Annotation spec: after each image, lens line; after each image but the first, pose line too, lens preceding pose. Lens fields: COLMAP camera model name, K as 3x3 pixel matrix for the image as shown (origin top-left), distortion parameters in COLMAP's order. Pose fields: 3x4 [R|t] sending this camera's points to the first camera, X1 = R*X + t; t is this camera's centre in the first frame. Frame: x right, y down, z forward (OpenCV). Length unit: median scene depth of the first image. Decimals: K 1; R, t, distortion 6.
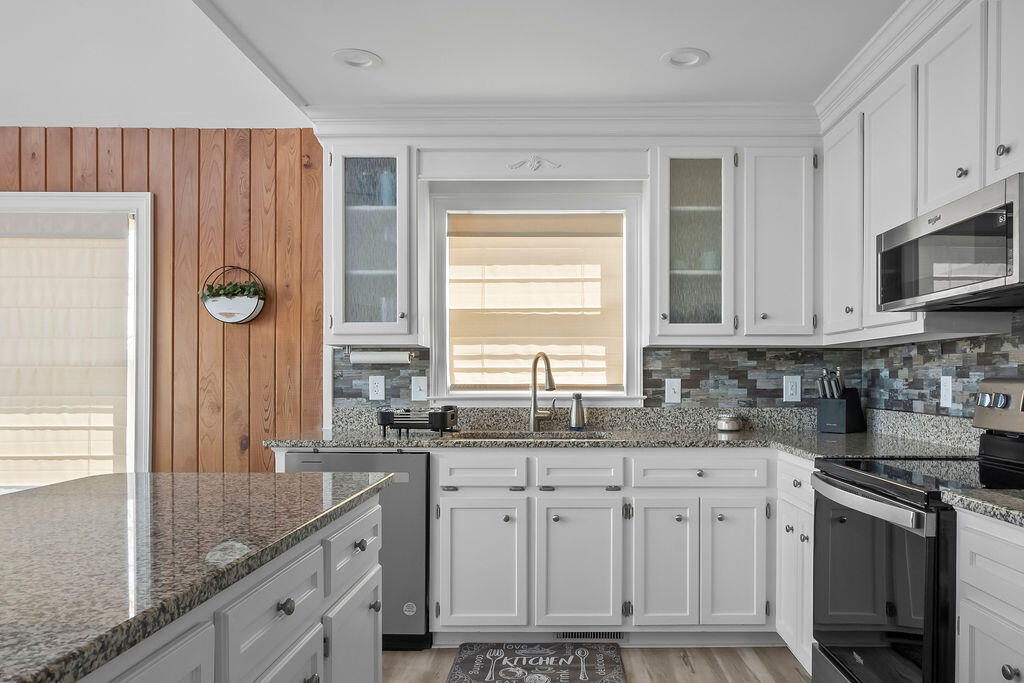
lens RADIAL K [[722.2, 0, 516.1], [0, 722.2, 382.8], [0, 0, 1]] dist [-0.016773, 0.001267]
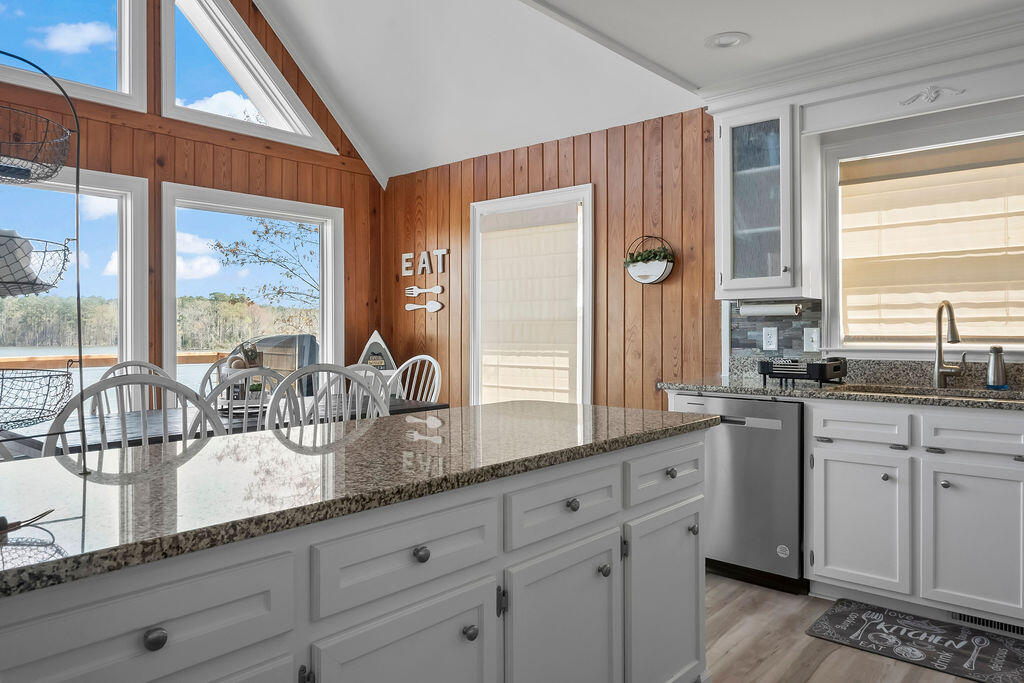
lens RADIAL K [[703.0, 0, 507.0], [0, 703.0, 333.8], [0, 0, 1]] dist [-0.033976, 0.007833]
pose [[0.736112, 0.001321, -0.676859, 0.223924], [-0.001159, 0.999999, 0.000692, -0.000589], [0.676859, 0.000275, 0.736113, -0.010483]]
